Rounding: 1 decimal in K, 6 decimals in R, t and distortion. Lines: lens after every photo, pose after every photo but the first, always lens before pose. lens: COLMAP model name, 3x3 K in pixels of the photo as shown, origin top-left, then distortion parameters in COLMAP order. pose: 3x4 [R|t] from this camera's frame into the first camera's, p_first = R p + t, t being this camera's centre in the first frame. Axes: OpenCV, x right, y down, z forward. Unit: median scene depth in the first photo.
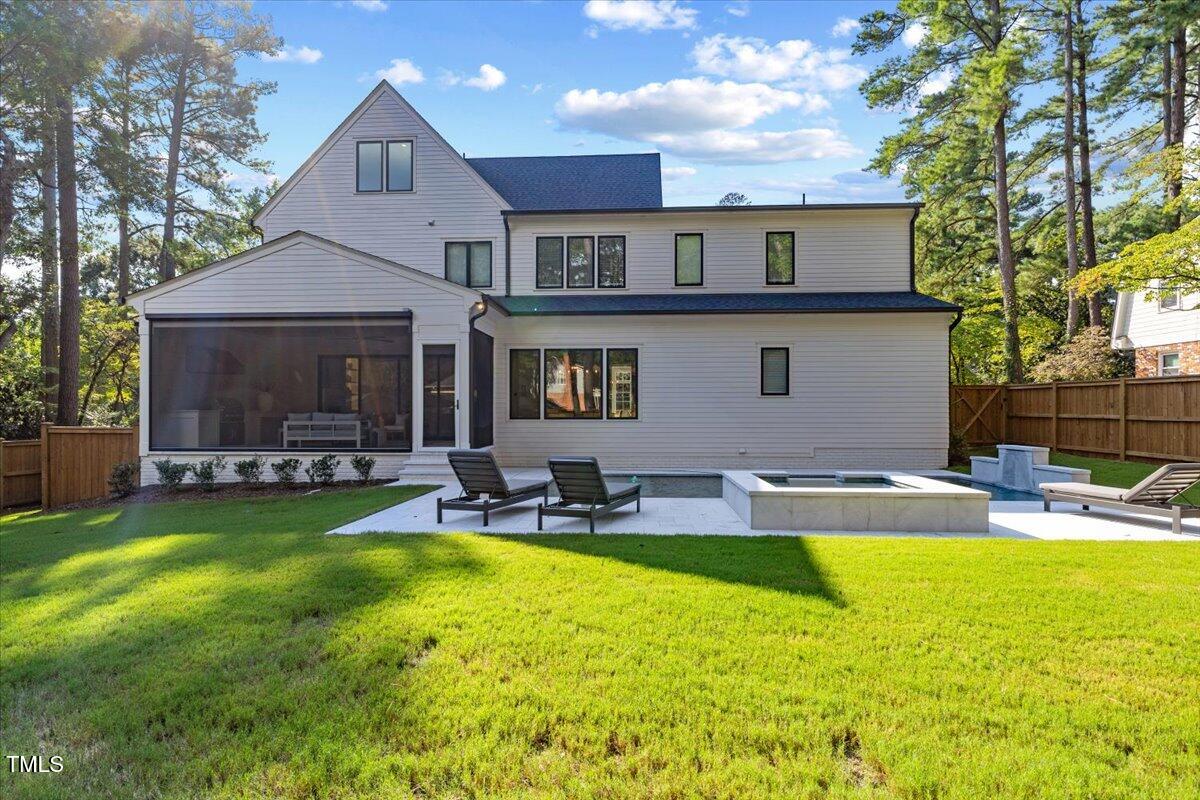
lens RADIAL K [[682.4, 0, 600.0], [0, 682.4, 400.0], [0, 0, 1]] dist [-0.002880, 0.001467]
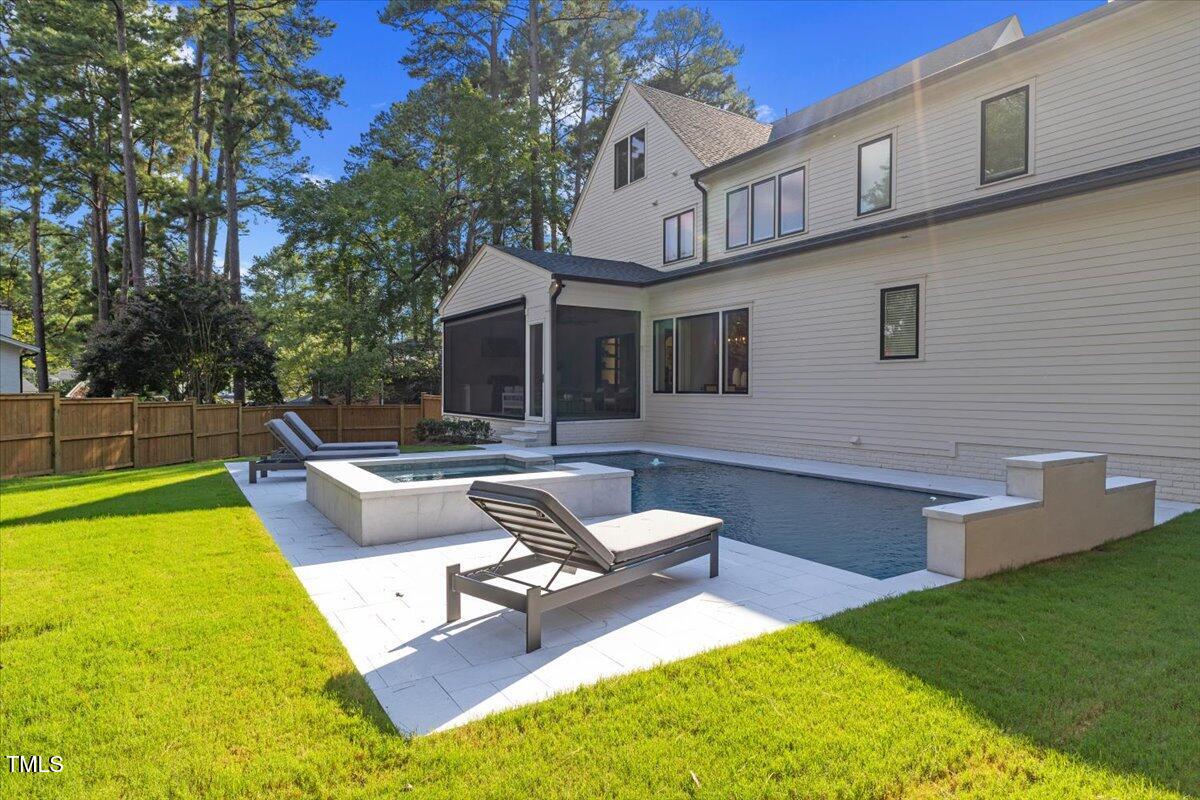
lens RADIAL K [[682.4, 0, 600.0], [0, 682.4, 400.0], [0, 0, 1]] dist [-0.002880, 0.001467]
pose [[0.572084, 0.014301, -0.820070, 0.633168], [0.011327, 0.999615, 0.025333, 0.012559], [0.820117, -0.023782, 0.571702, 0.382794]]
